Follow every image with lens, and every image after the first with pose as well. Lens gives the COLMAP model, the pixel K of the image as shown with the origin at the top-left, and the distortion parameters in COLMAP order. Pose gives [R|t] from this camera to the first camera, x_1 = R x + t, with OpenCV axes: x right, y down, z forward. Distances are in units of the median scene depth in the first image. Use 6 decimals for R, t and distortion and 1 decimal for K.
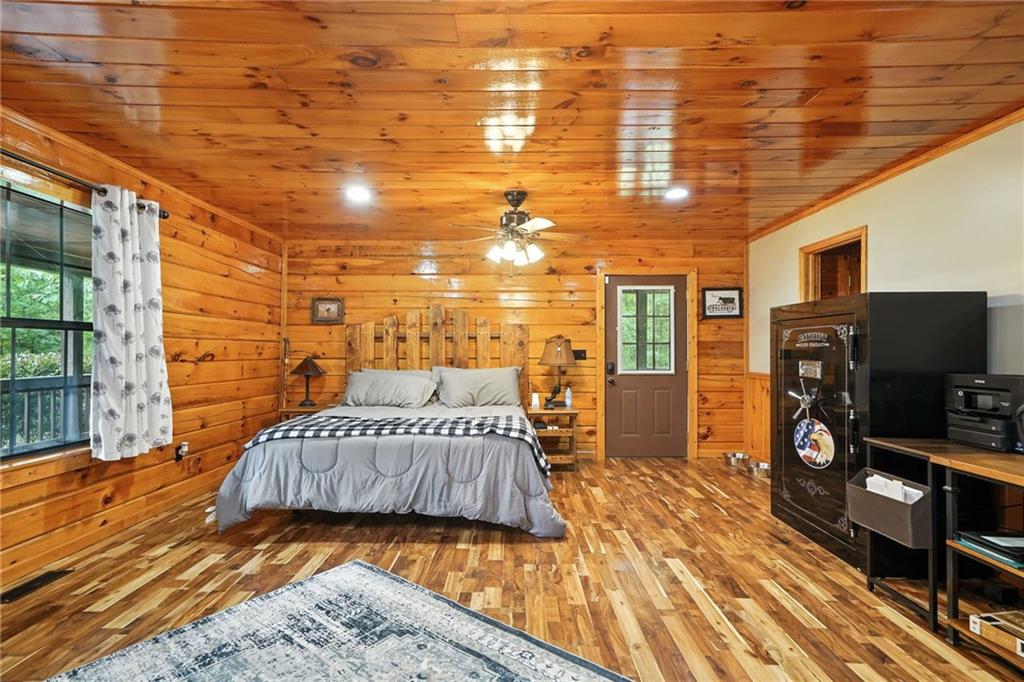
lens RADIAL K [[479.5, 0, 513.0], [0, 479.5, 347.3], [0, 0, 1]] dist [0.001160, -0.000019]
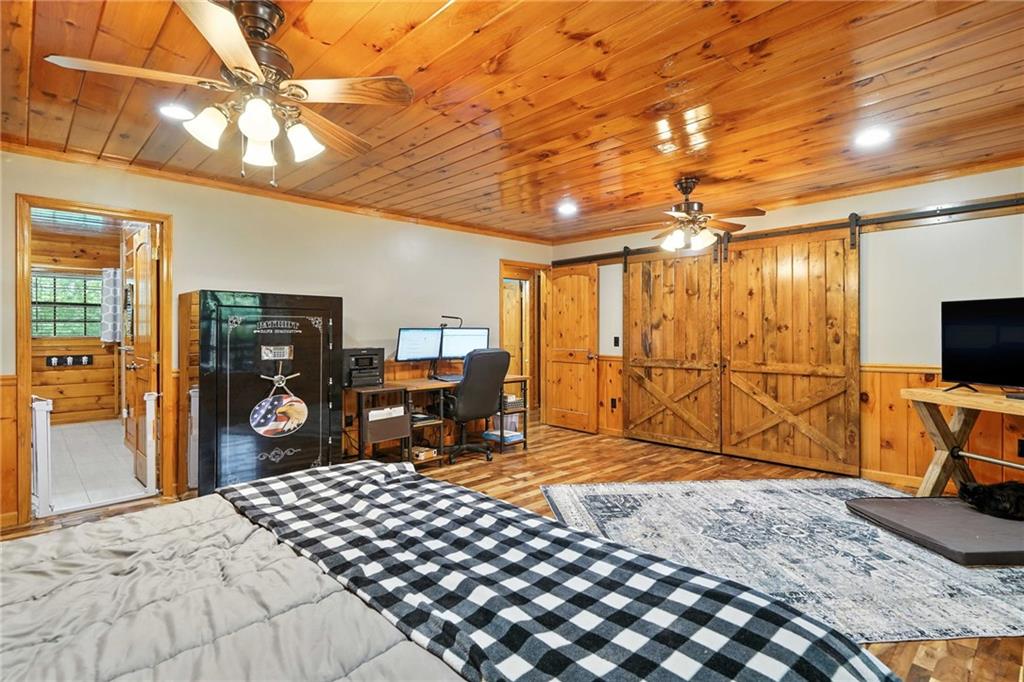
lens RADIAL K [[479.5, 0, 513.8], [0, 479.5, 332.6], [0, 0, 1]] dist [0.001160, -0.000019]
pose [[-0.656473, -0.004632, 0.754335, -0.626421], [-0.003733, 0.999989, 0.002892, -0.007876], [-0.754340, -0.000917, -0.656483, 1.334436]]
